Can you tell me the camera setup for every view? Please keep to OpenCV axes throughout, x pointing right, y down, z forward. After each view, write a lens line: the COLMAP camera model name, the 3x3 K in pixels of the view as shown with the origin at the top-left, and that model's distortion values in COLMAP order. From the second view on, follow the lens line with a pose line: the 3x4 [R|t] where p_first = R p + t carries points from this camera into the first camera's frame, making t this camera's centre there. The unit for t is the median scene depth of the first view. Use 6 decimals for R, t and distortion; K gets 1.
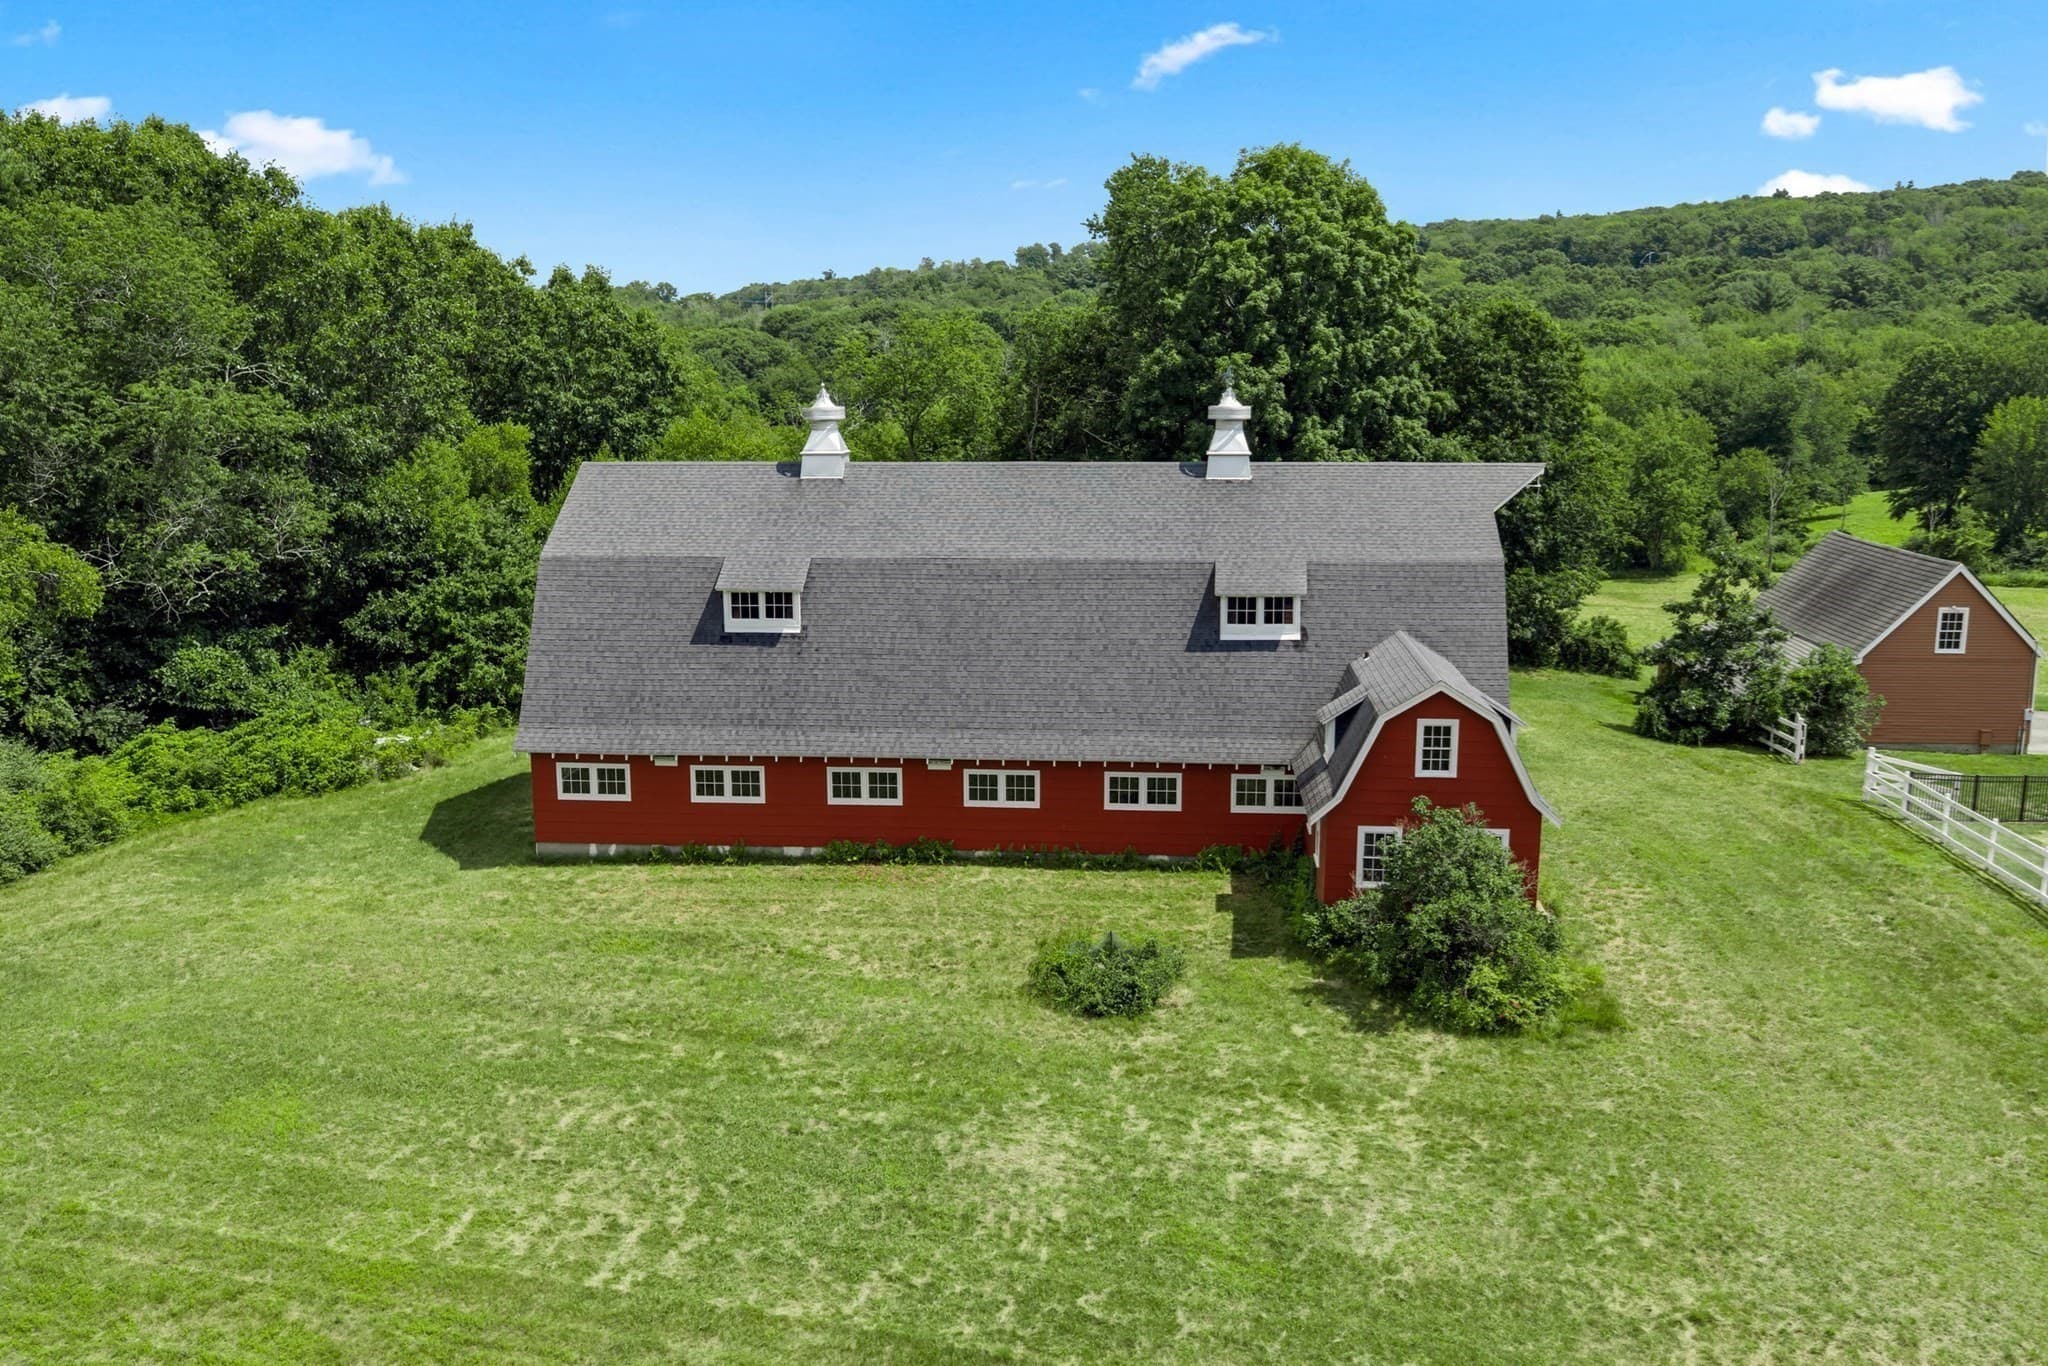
lens RADIAL K [[1699.6, 0, 1037.4], [0, 1699.6, 684.2], [0, 0, 1]] dist [0.014175, -0.011266]
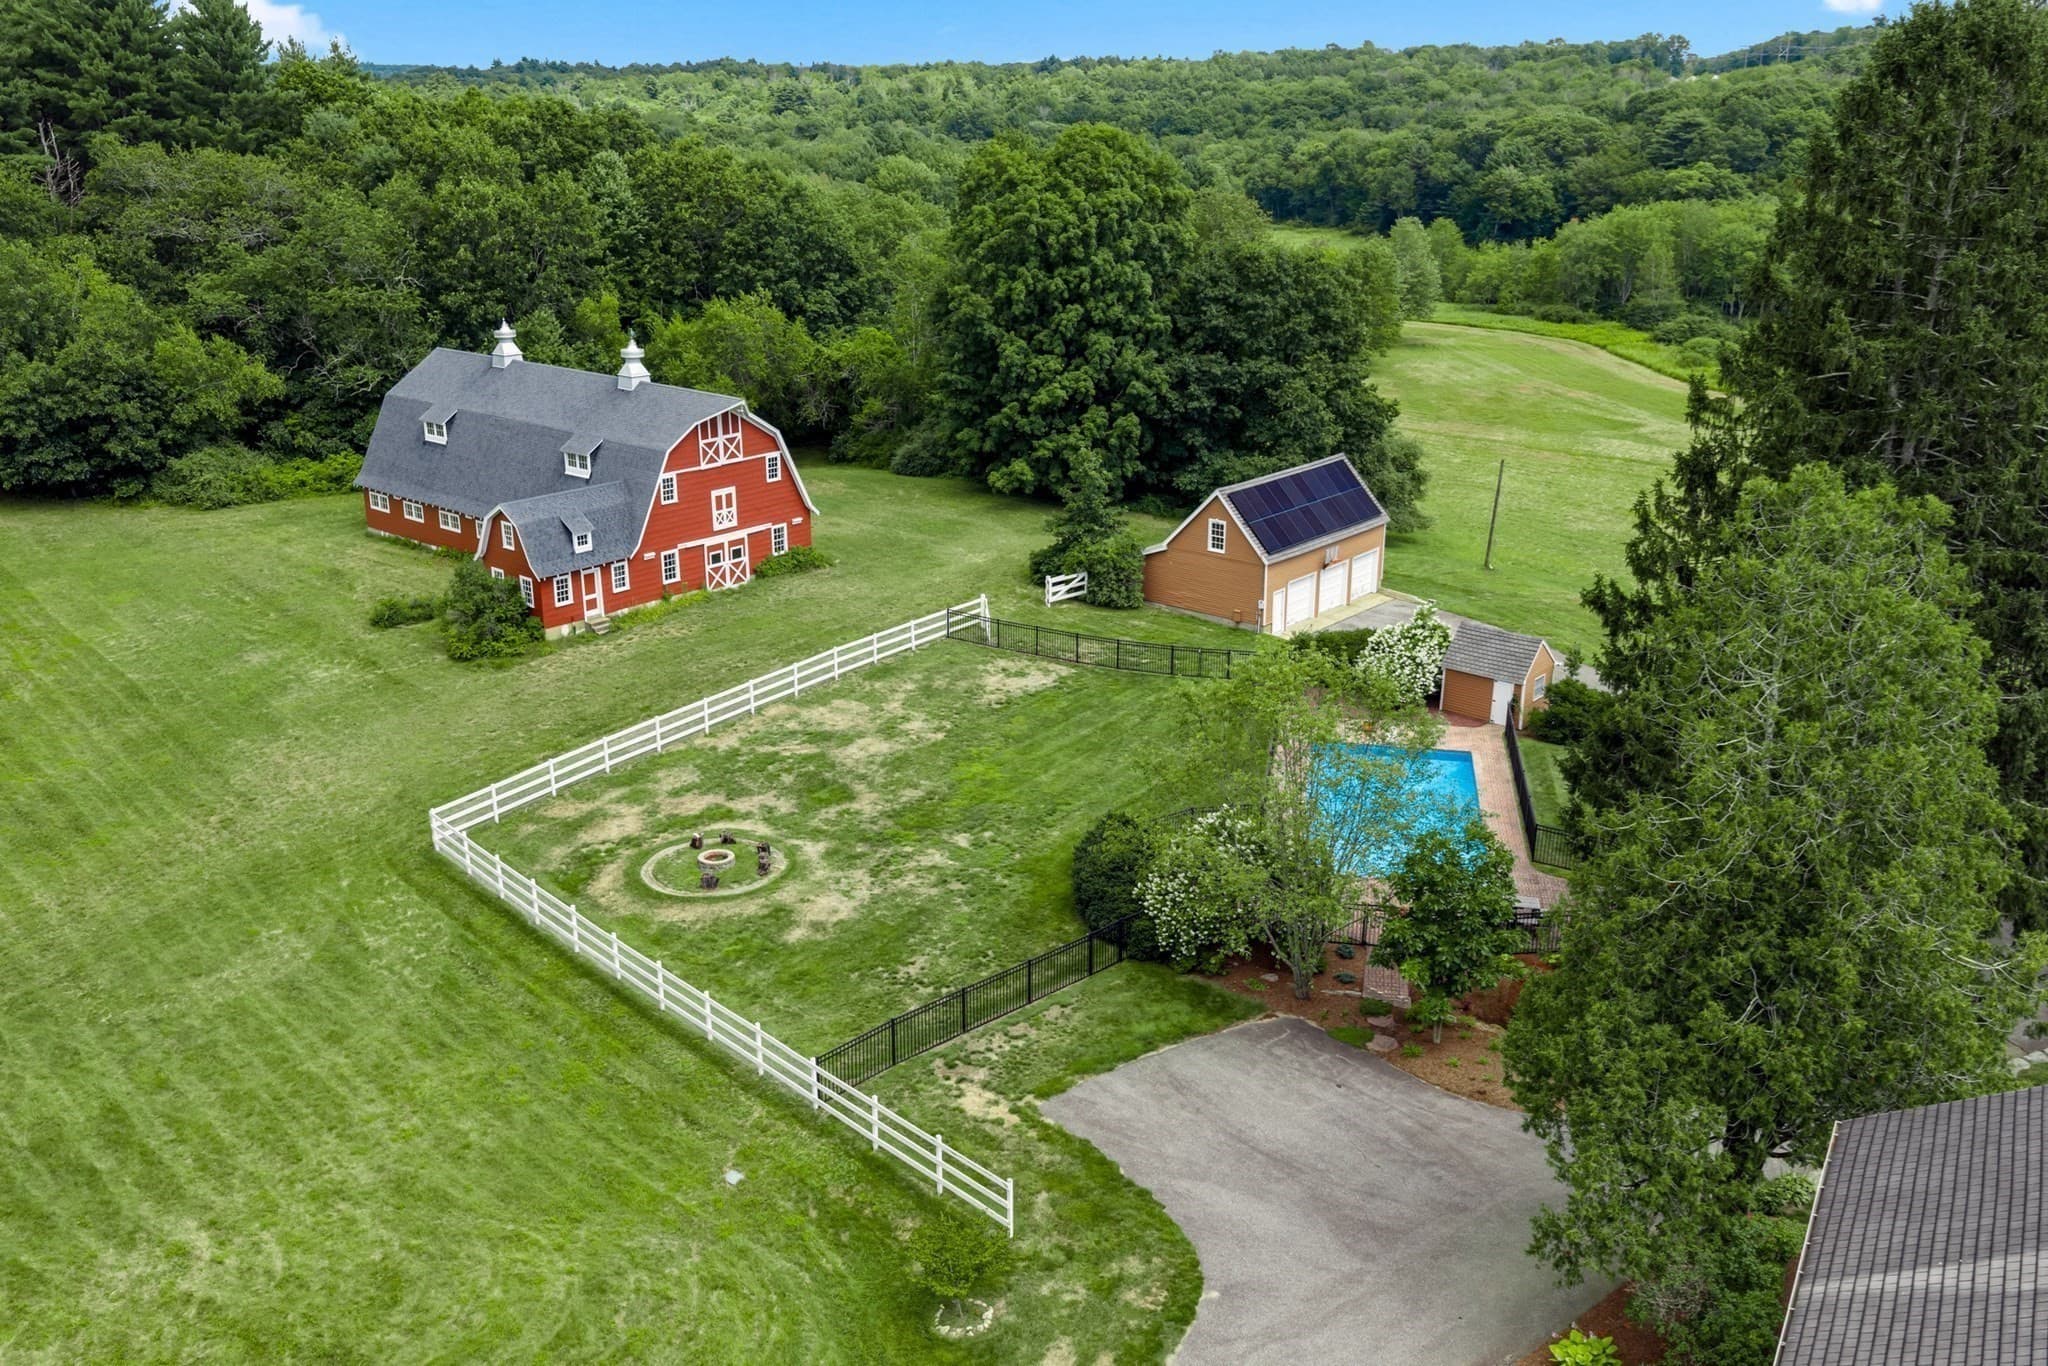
lens RADIAL K [[1699.6, 0, 1023.2], [0, 1699.6, 712.2], [0, 0, 1]] dist [0.014175, -0.011266]
pose [[0.817362, 0.202604, -0.539325, 1.648847], [-0.115493, 0.974744, 0.191142, -0.193157], [0.564430, -0.093944, 0.820118, -0.347087]]
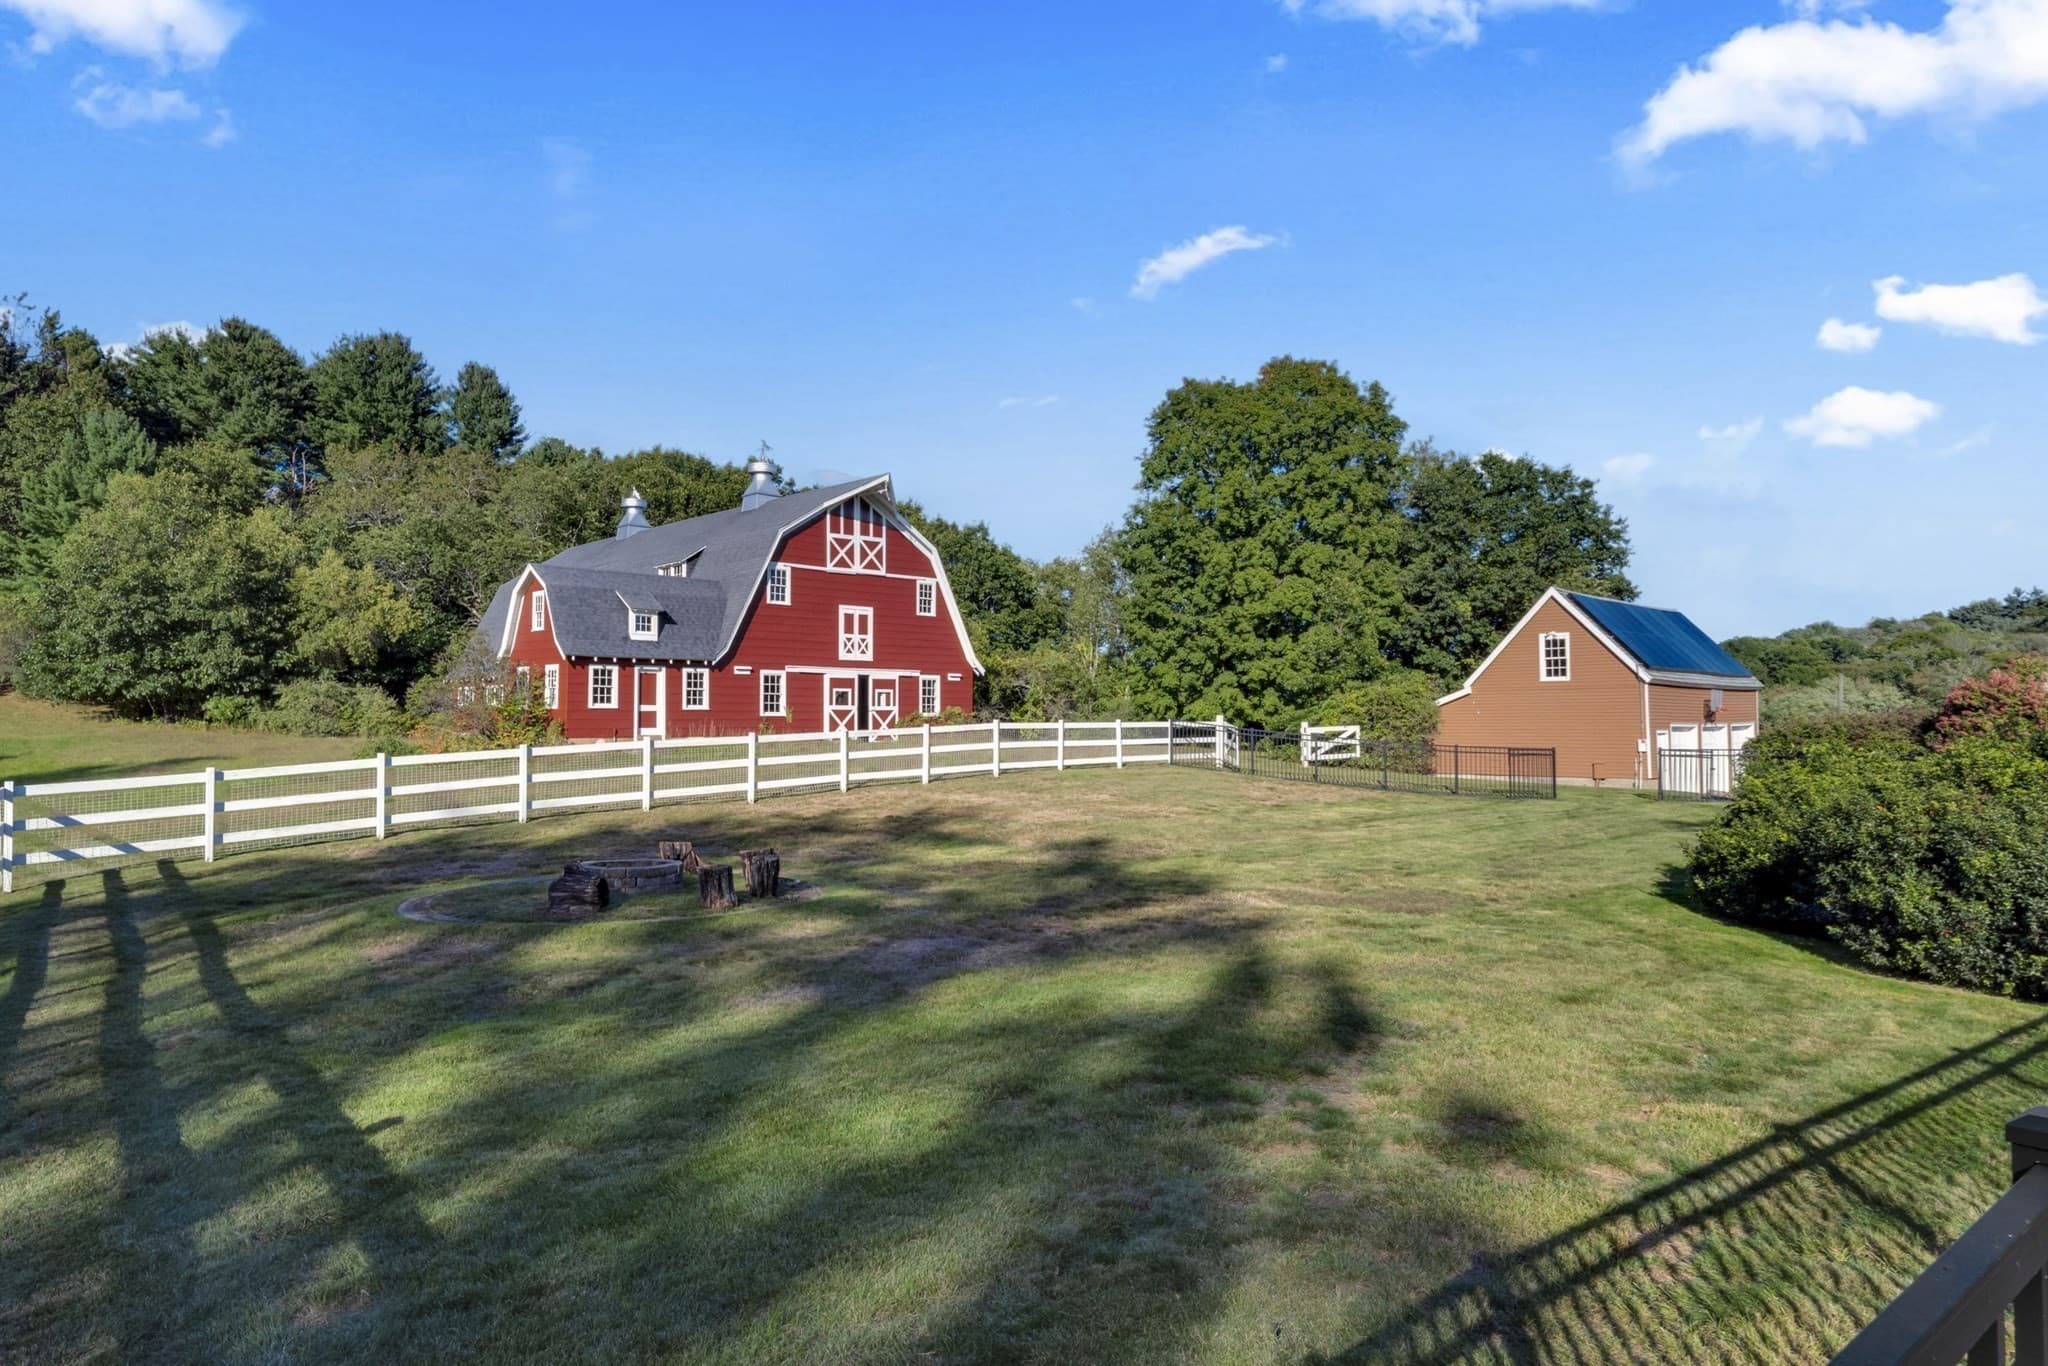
lens RADIAL K [[1257.6, 0, 1017.0], [0, 1257.6, 665.5], [0, 0, 1]] dist [-0.006680, 0.000110]
pose [[0.749754, -0.027251, -0.661156, 1.077771], [-0.127337, 0.974536, -0.184569, 0.197639], [0.649349, 0.222571, 0.727192, 0.398816]]
